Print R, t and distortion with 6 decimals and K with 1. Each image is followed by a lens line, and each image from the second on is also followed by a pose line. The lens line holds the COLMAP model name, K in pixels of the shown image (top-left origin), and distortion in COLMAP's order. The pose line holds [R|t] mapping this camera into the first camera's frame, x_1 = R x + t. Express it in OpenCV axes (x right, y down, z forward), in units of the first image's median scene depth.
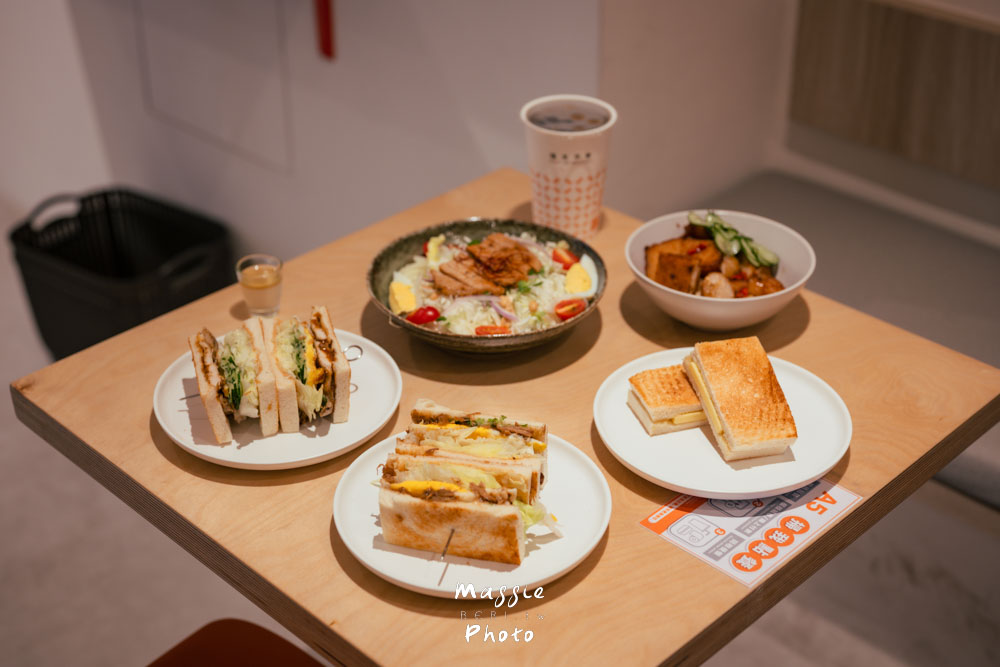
lens RADIAL K [[1570.8, 0, 500.0], [0, 1570.8, 333.5], [0, 0, 1]] dist [0.033206, 0.087976]
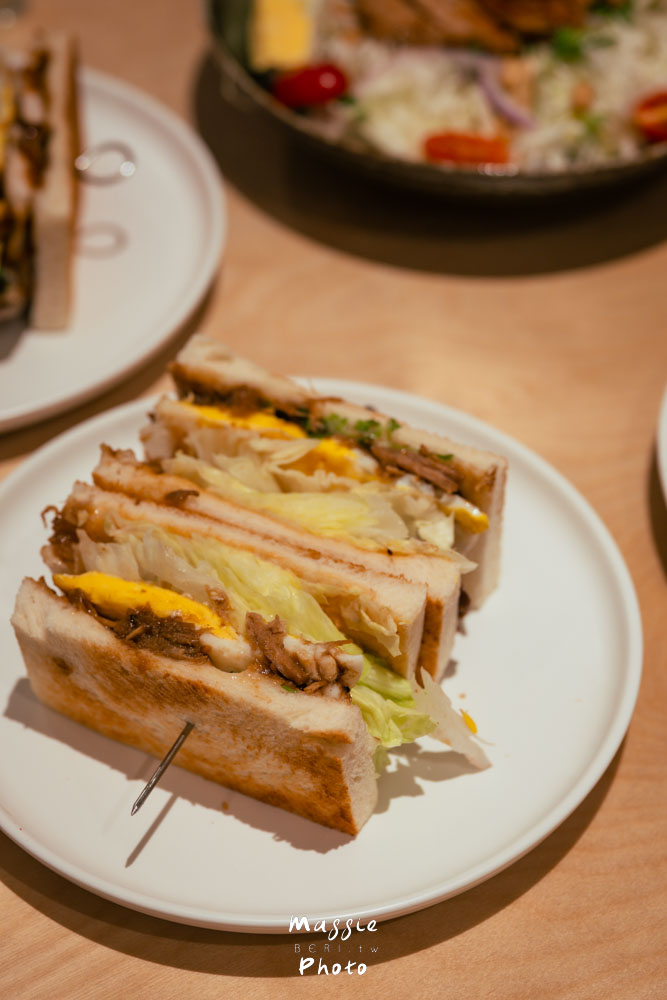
lens RADIAL K [[2228.9, 0, 333.5], [0, 2228.9, 500.0], [0, 0, 1]] dist [-0.041691, 0.395593]
pose [[0.974470, 0.165595, -0.151616, 0.073091], [-0.123183, 0.958904, 0.255595, -0.065502], [0.187710, -0.230393, 0.954821, 0.485219]]
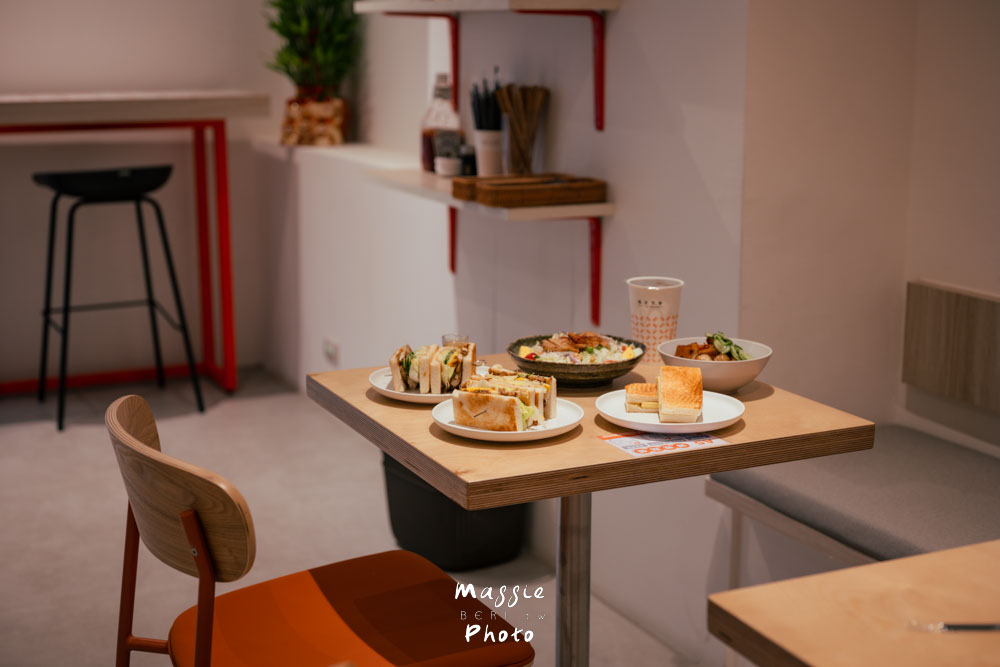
lens RADIAL K [[1570.8, 0, 500.0], [0, 1570.8, 333.5], [0, 0, 1]] dist [0.033206, 0.087976]
pose [[0.941295, 0.072469, -0.329714, 0.570945], [-0.179085, 0.935123, -0.305734, 0.581702], [0.286167, 0.346833, 0.893205, -0.667395]]
